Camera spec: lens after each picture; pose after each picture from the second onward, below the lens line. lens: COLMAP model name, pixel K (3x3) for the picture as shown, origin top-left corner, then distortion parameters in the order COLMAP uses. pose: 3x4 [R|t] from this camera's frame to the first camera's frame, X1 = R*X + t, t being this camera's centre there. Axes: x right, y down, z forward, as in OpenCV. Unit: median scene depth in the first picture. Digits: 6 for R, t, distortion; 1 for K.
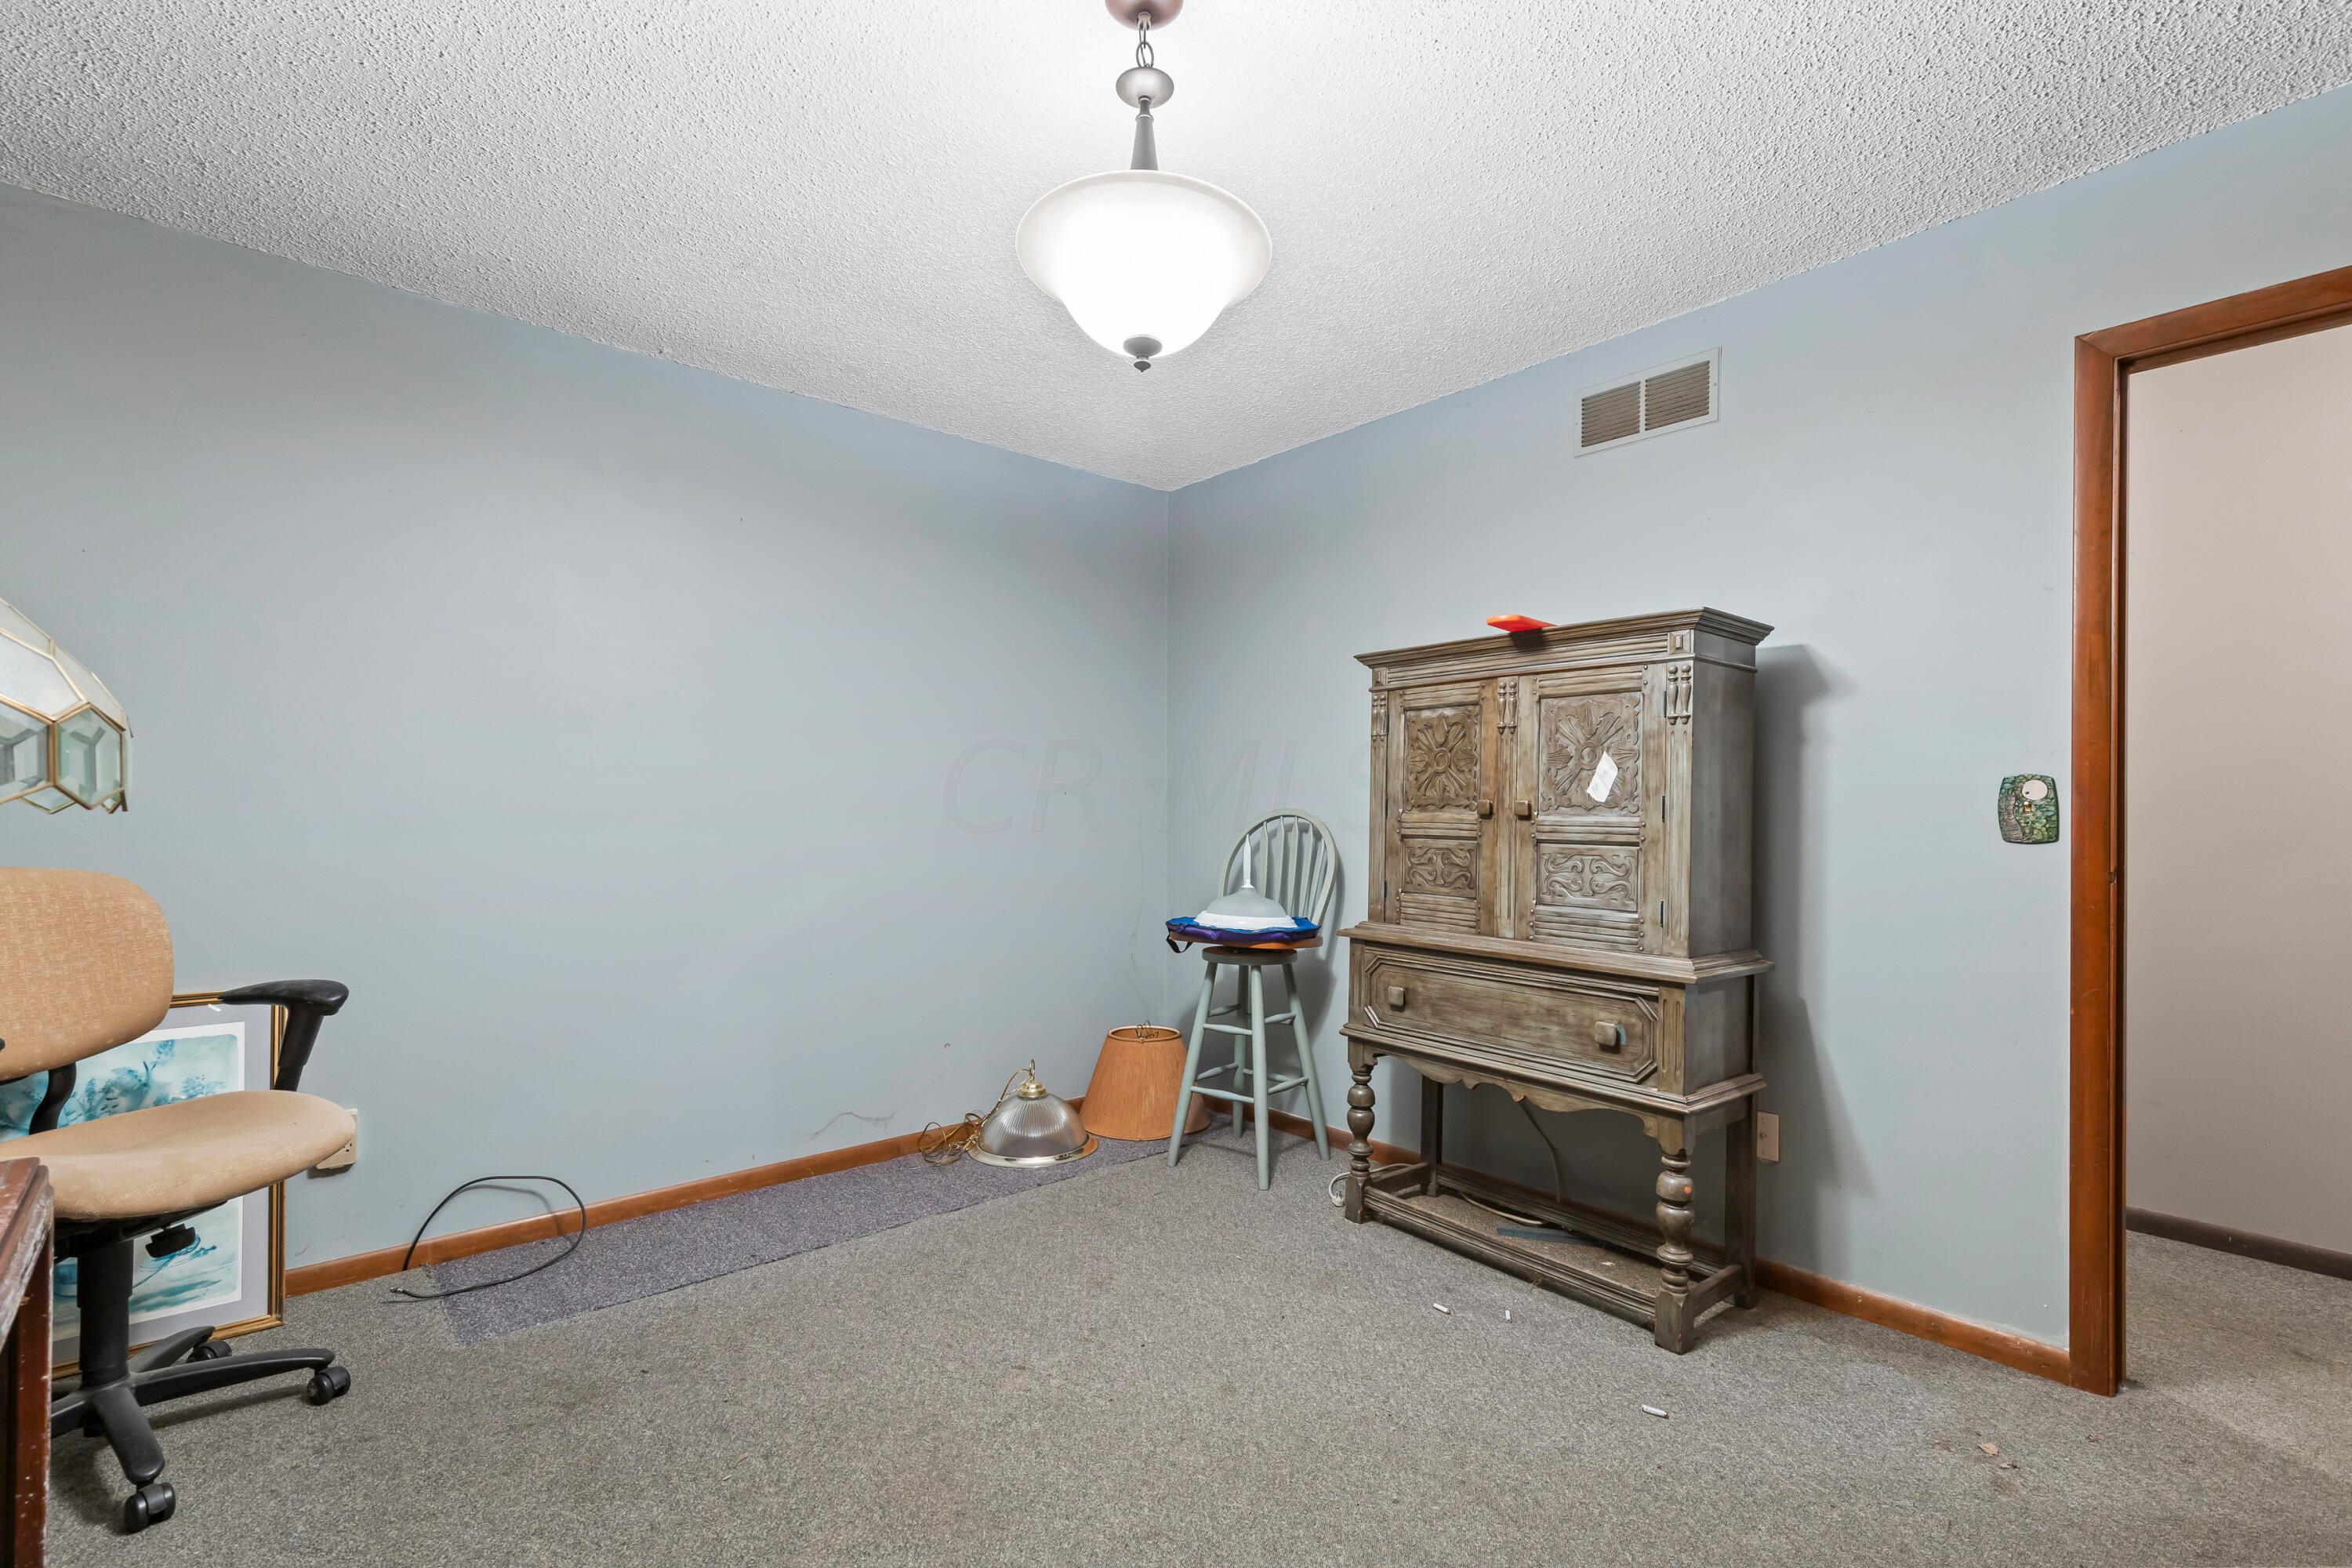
lens RADIAL K [[1058.5, 0, 1192.4], [0, 1058.5, 794.7], [0, 0, 1]] dist [0.024208, -0.013676]
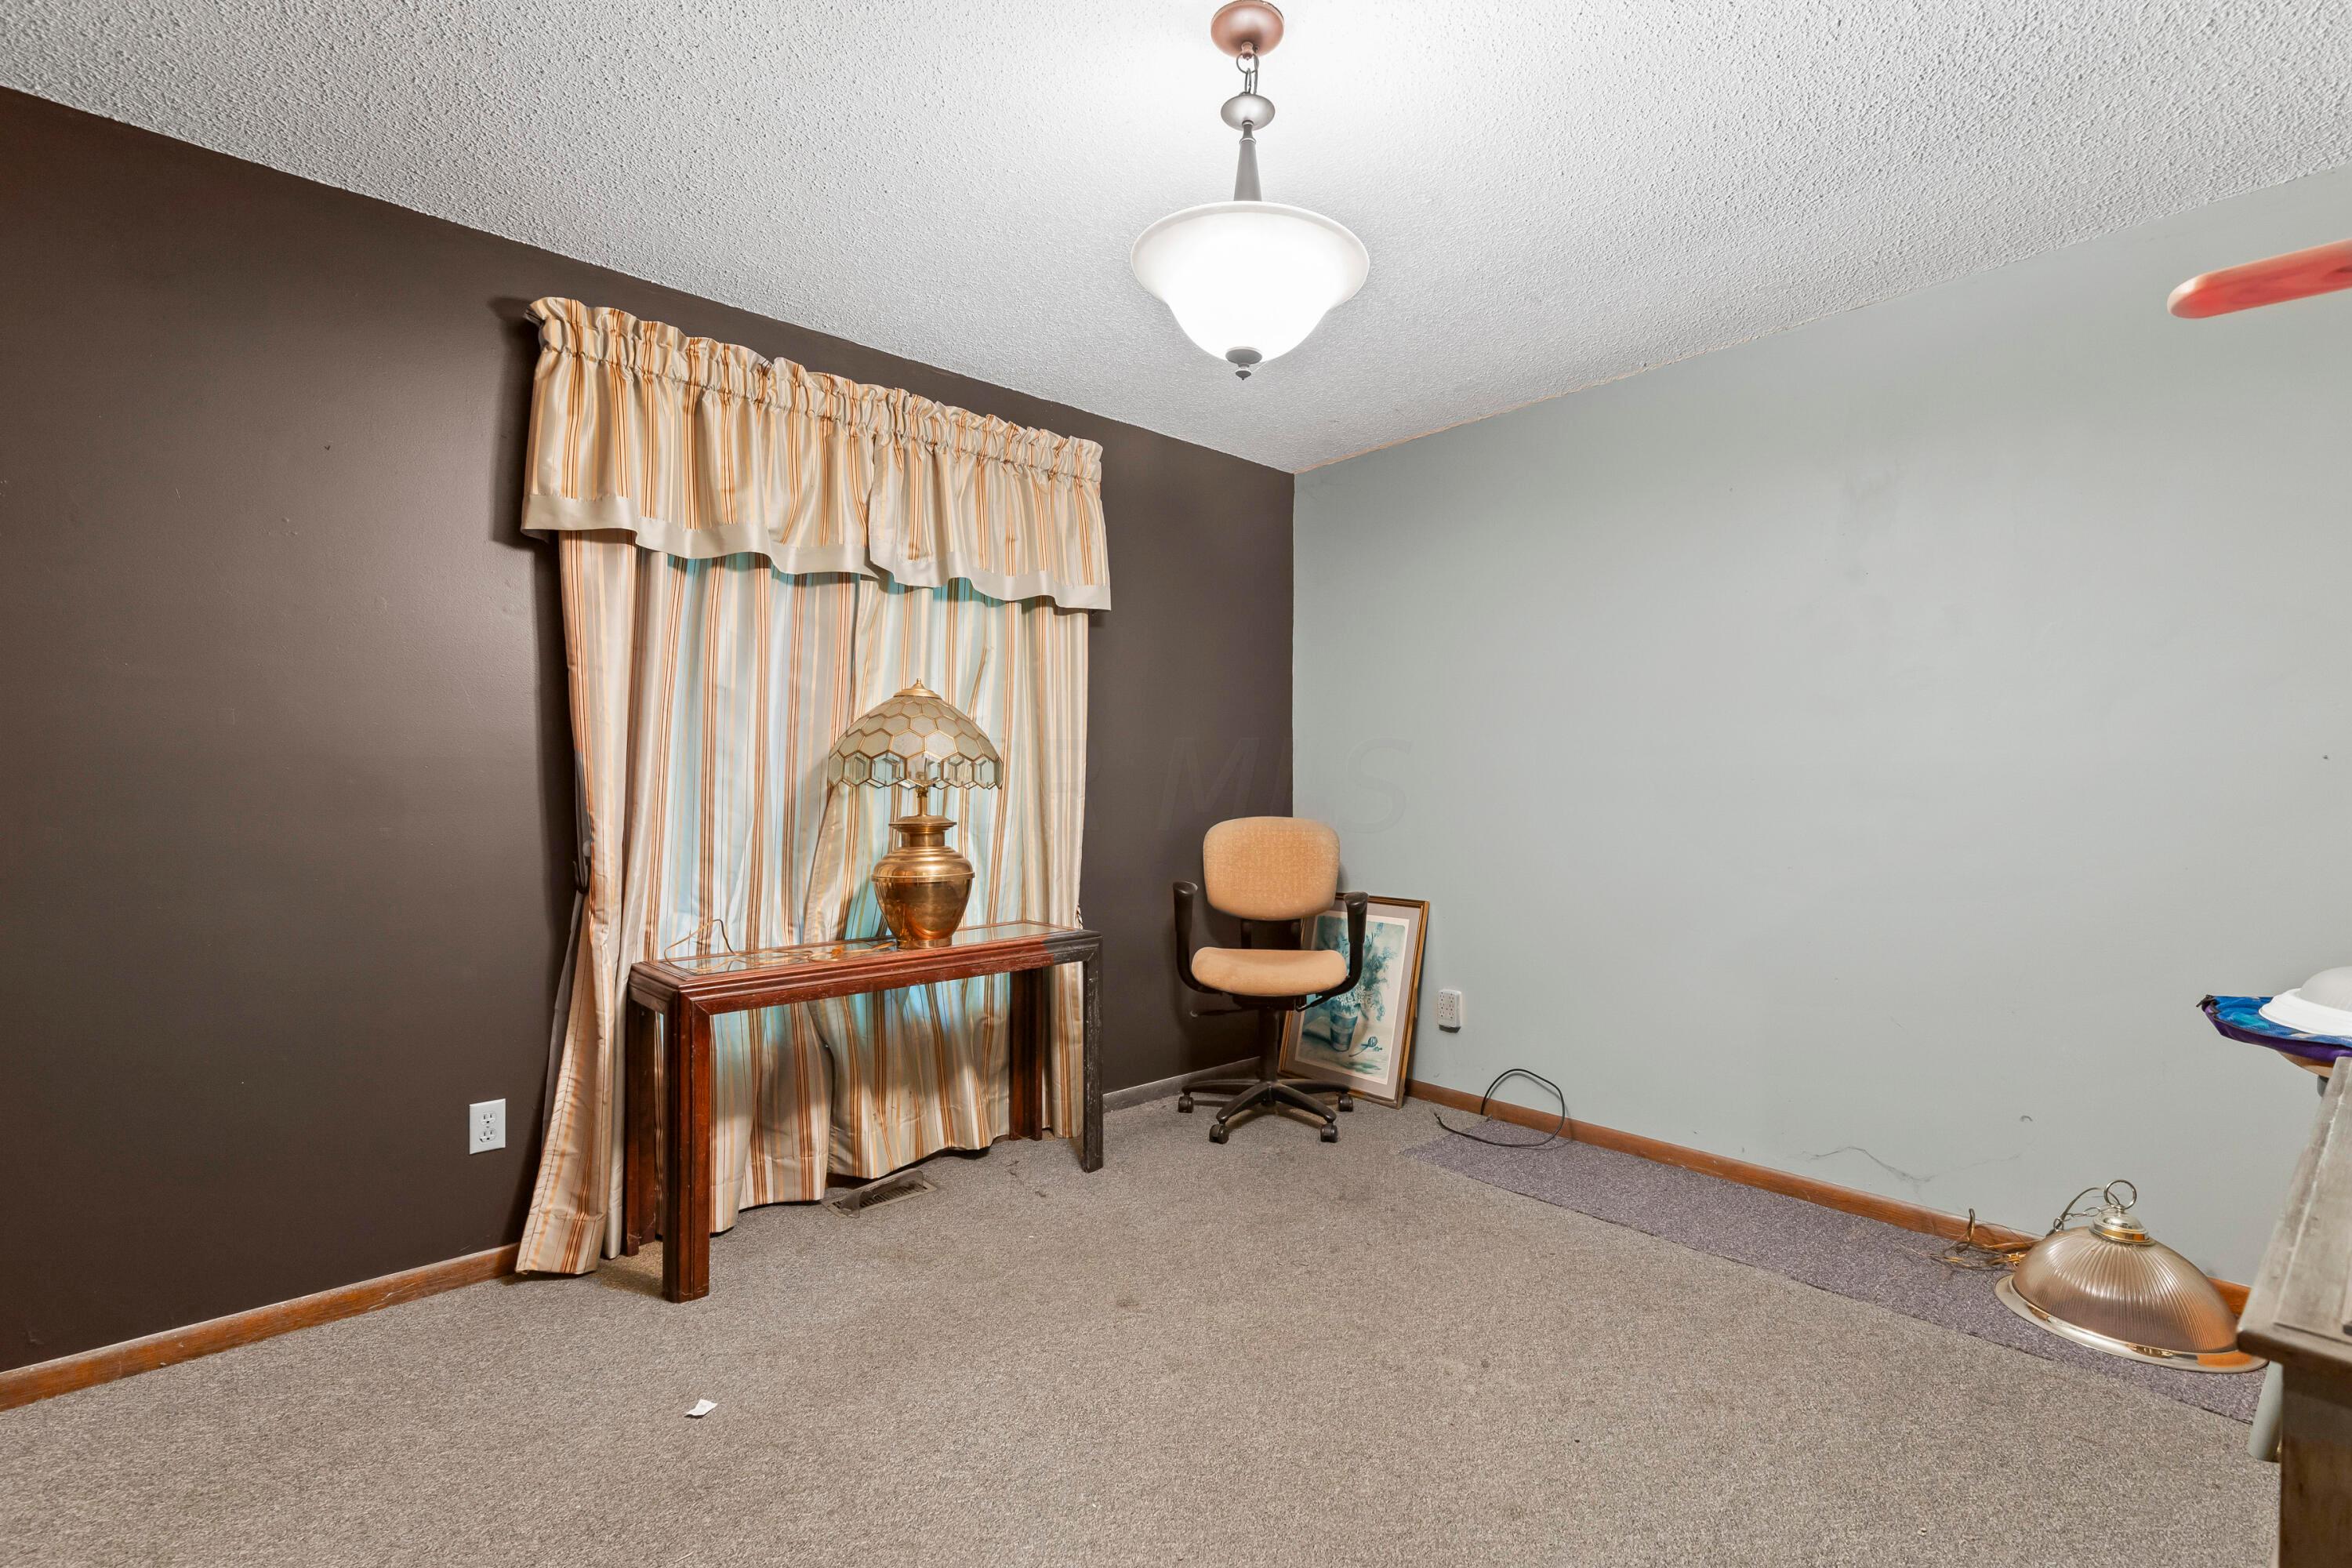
lens RADIAL K [[1062.6, 0, 1186.9], [0, 1062.6, 773.8], [0, 0, 1]] dist [0.004859, 0.000216]
pose [[0.019475, -0.010648, -0.999754, 0.673691], [0.014553, 0.999840, -0.010365, 0.004074], [0.999704, -0.014347, 0.019627, 0.596582]]
